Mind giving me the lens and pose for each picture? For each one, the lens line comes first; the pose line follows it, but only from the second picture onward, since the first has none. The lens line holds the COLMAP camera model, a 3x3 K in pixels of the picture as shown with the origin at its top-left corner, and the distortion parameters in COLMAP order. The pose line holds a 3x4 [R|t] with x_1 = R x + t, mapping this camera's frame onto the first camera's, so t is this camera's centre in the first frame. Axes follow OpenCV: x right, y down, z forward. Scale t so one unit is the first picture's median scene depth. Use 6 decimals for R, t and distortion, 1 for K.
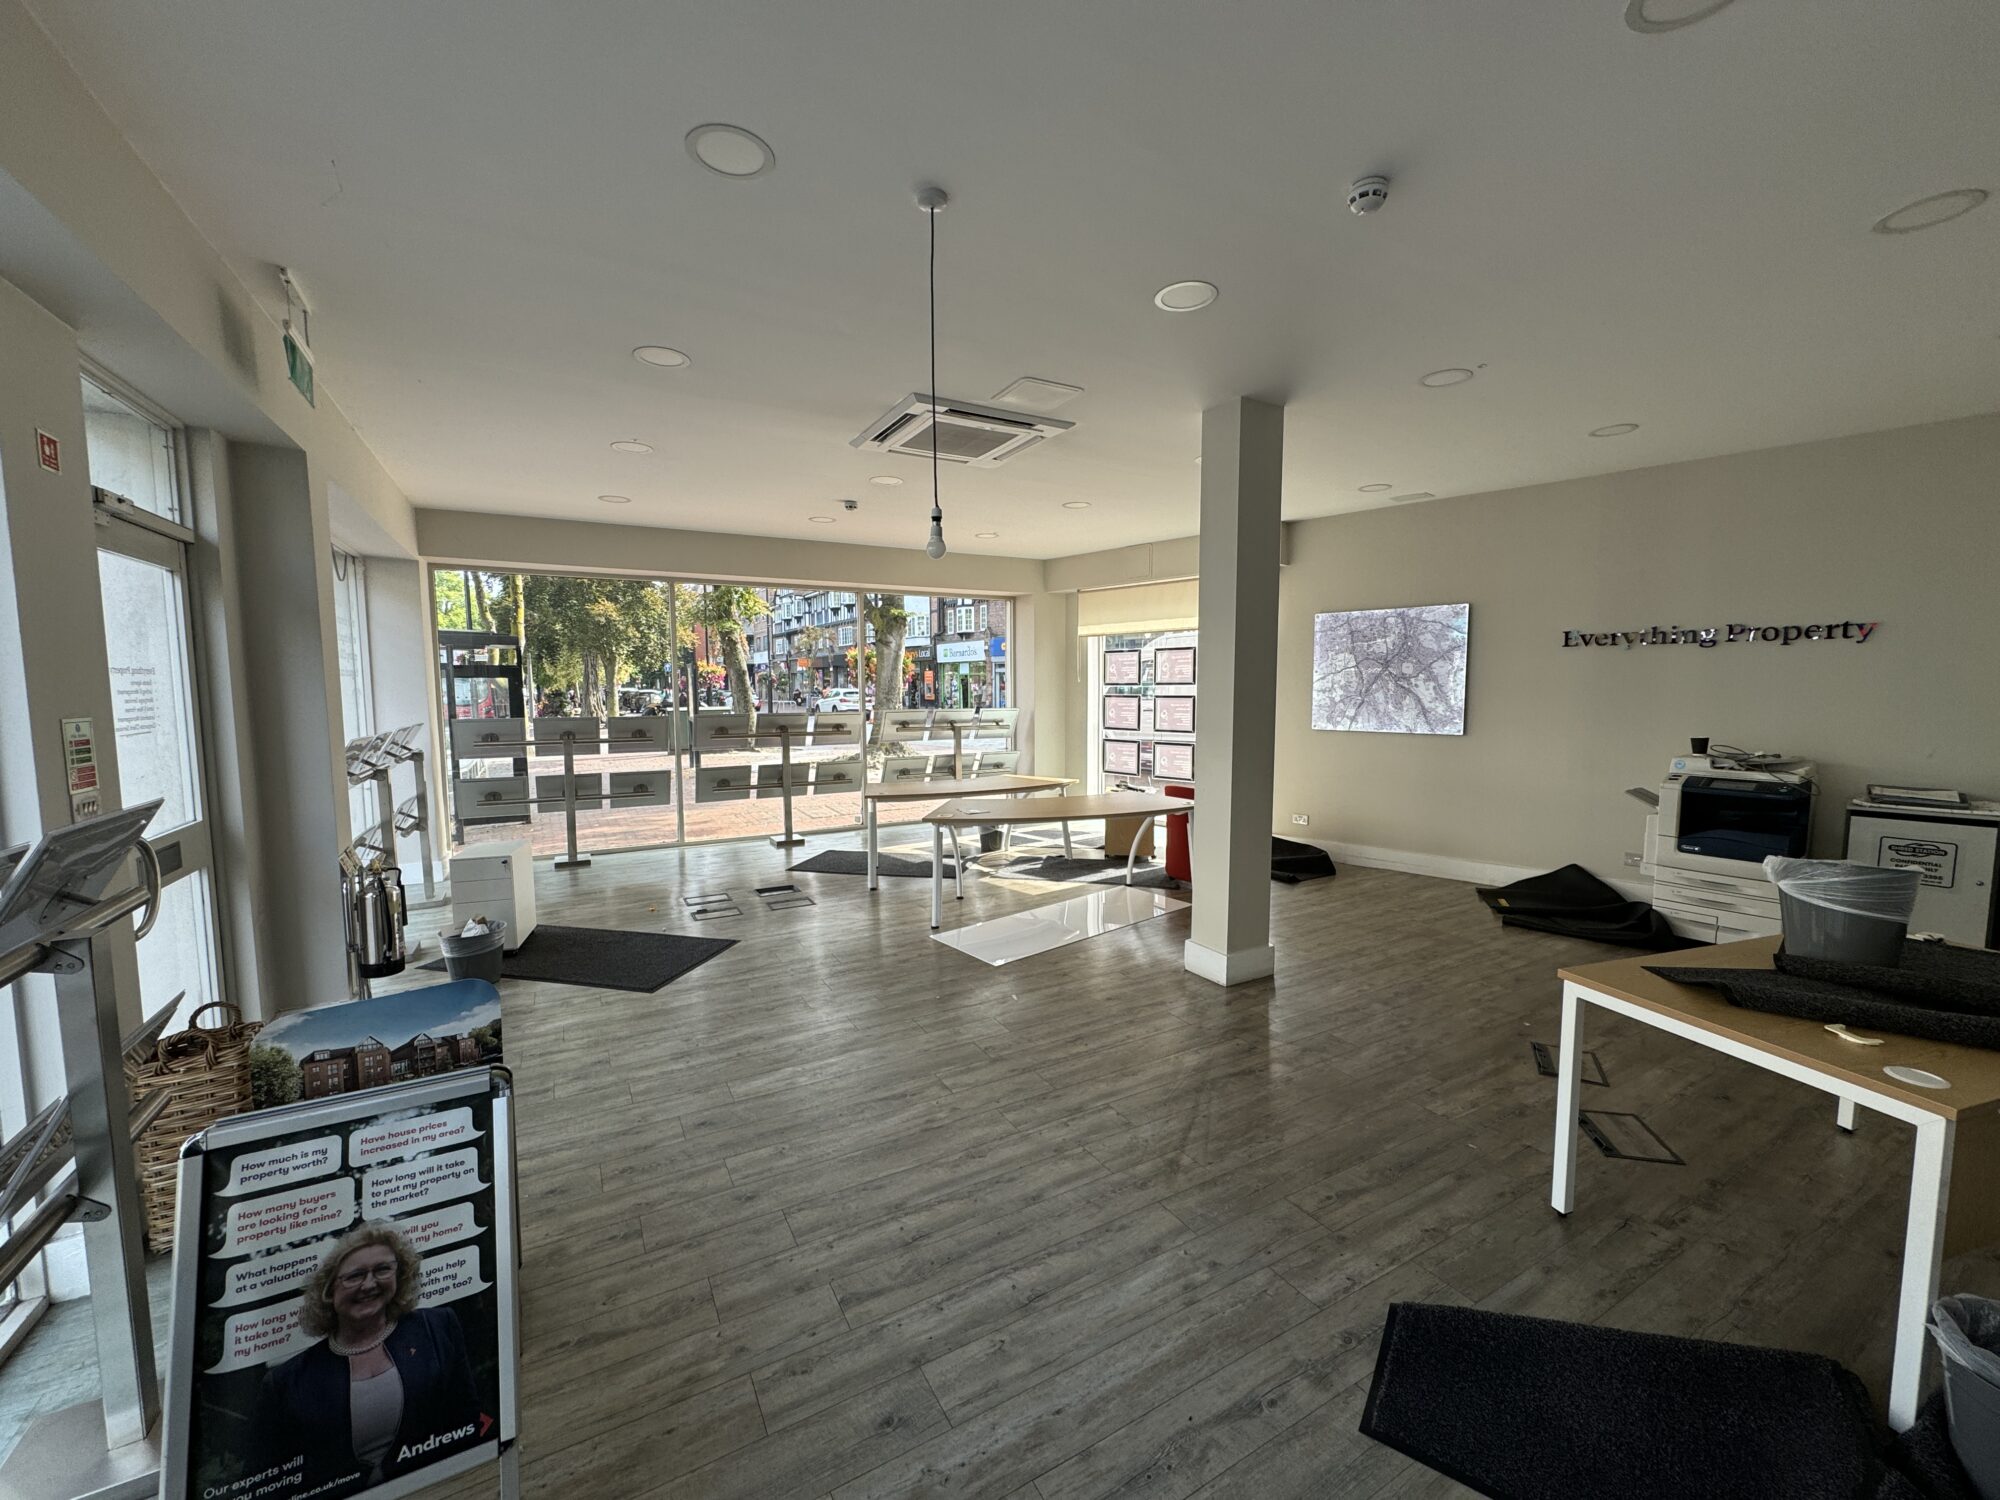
lens RADIAL K [[790.2, 0, 1000.0], [0, 790.2, 750.0], [0, 0, 1]] dist [0.000134, 0.000001]
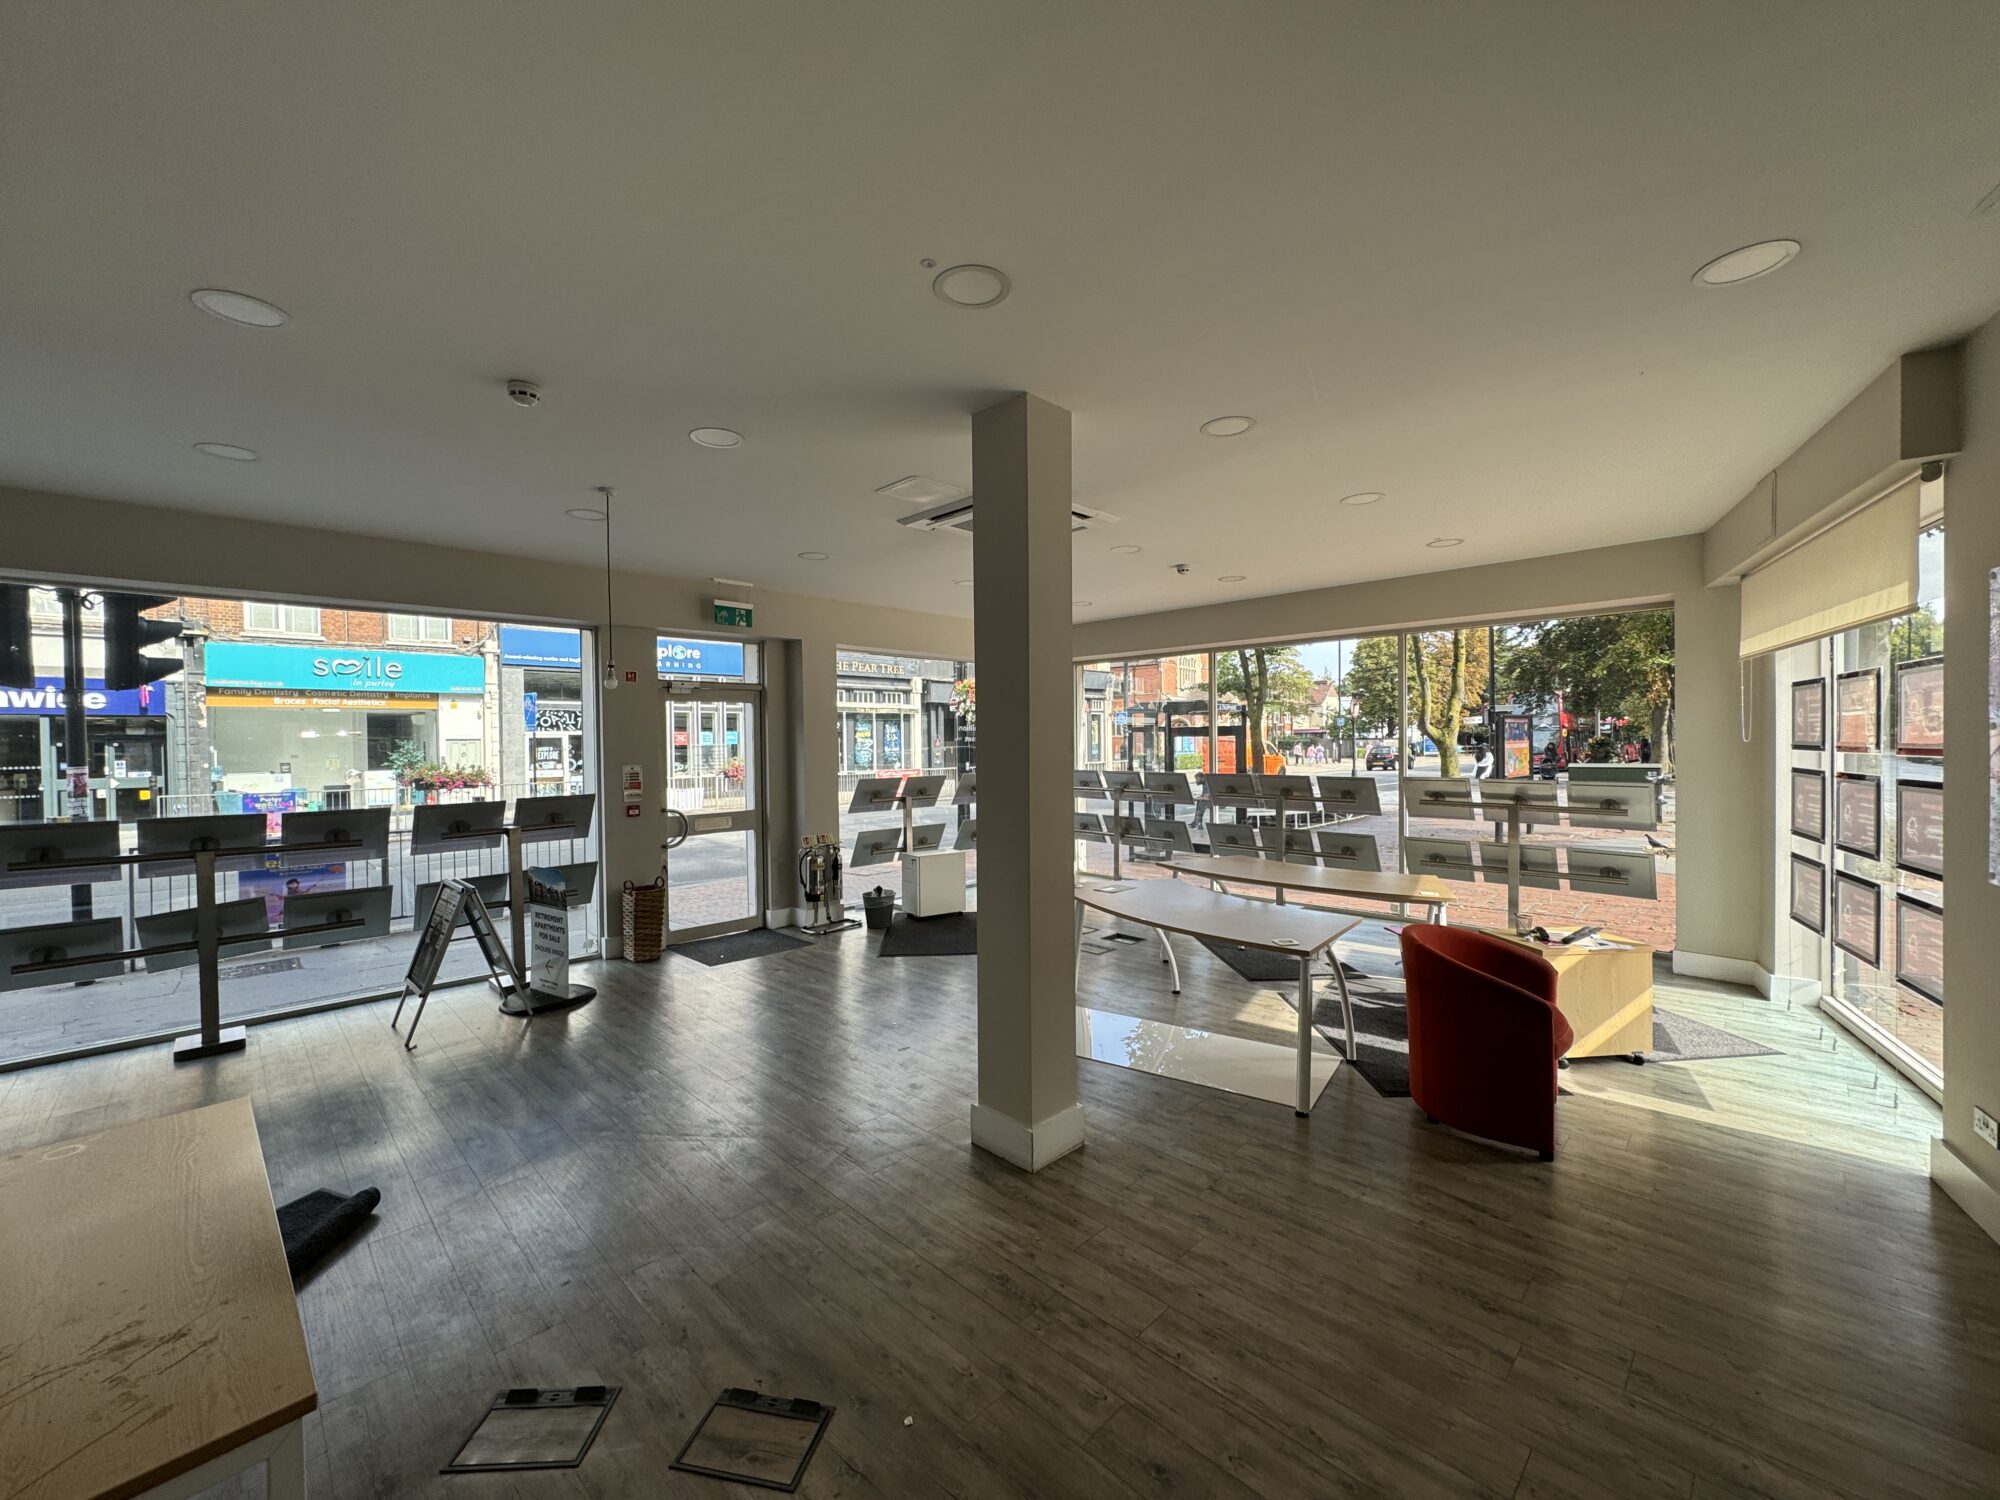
lens RADIAL K [[790.2, 0, 1000.0], [0, 790.2, 750.0], [0, 0, 1]] dist [0.000134, 0.000001]
pose [[0.272147, 0.014250, -0.962150, 0.825950], [-0.070284, 0.997514, -0.005106, -0.071779], [0.959685, 0.069014, 0.272472, 0.615253]]
